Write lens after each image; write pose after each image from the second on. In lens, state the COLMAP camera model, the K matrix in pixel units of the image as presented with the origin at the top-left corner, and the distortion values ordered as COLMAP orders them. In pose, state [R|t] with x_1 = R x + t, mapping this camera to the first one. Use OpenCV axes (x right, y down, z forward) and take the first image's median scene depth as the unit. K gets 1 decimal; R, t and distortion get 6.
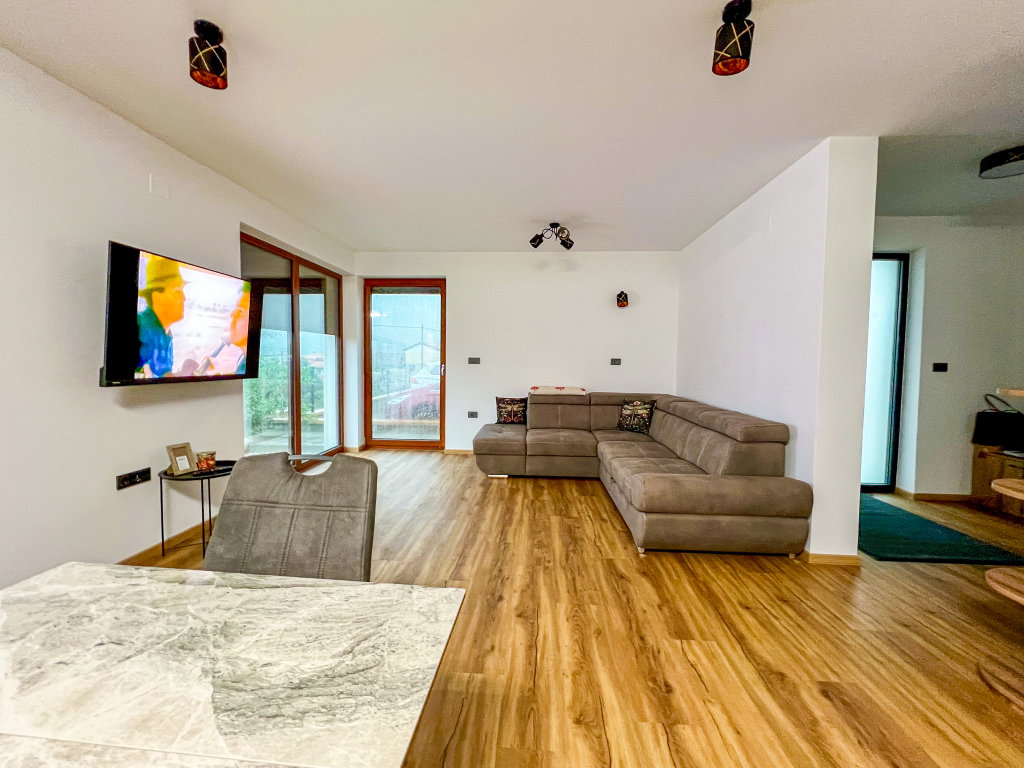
lens RADIAL K [[405.2, 0, 512.0], [0, 405.2, 377.2], [0, 0, 1]] dist [0.002196, 0.000321]
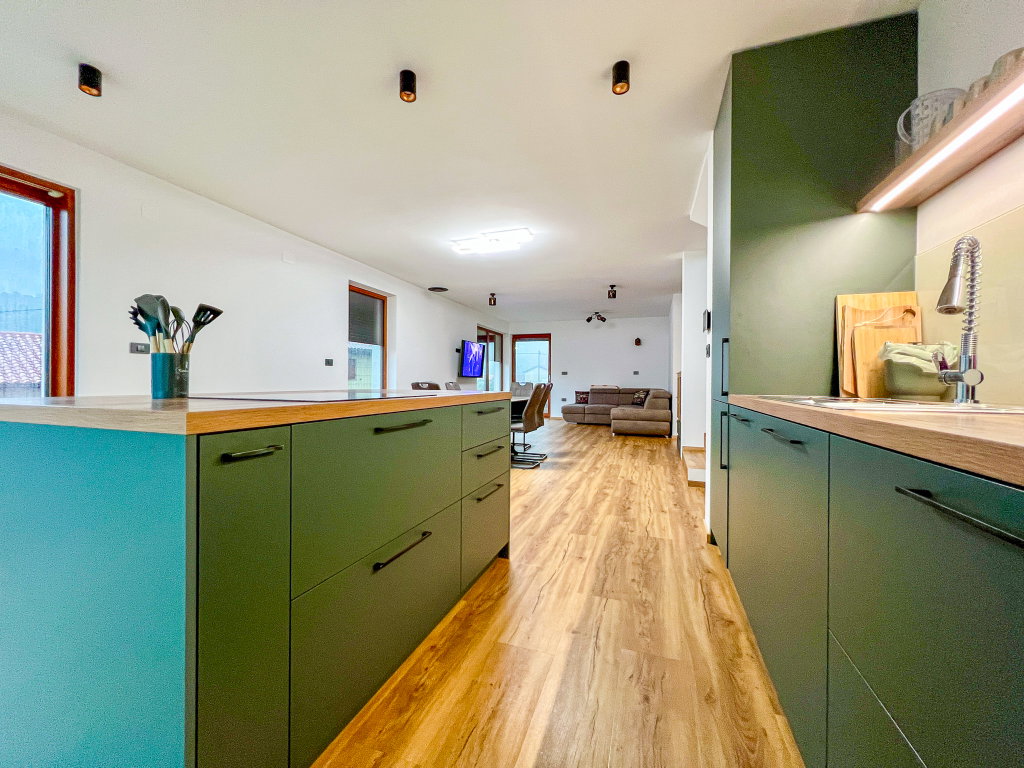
lens RADIAL K [[405.2, 0, 514.3], [0, 405.2, 383.4], [0, 0, 1]] dist [0.002196, 0.000321]
pose [[0.962581, -0.000237, -0.270993, 0.223405], [-0.012788, 0.998846, -0.046299, 0.111821], [0.270692, 0.048032, 0.961467, -1.067140]]
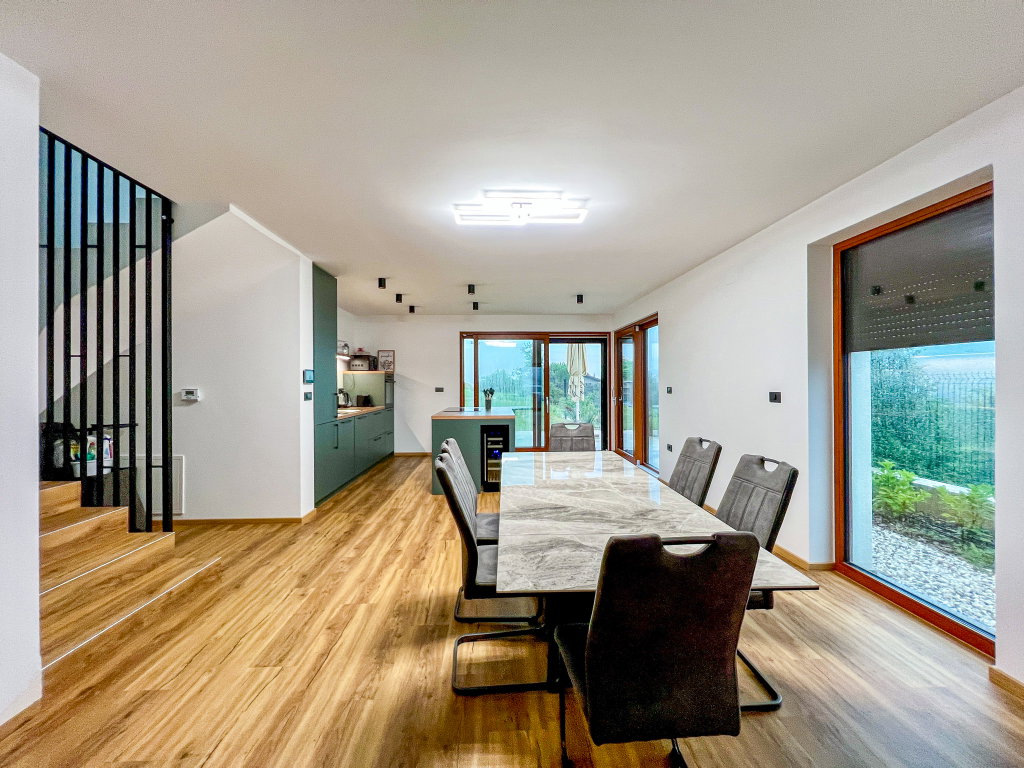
lens RADIAL K [[405.2, 0, 508.0], [0, 405.2, 380.8], [0, 0, 1]] dist [0.002196, 0.000321]
pose [[-0.996224, -0.006151, -0.086603, -0.426706], [-0.010066, 0.998943, 0.044843, -0.299198], [0.086236, 0.045546, -0.995233, 3.033615]]
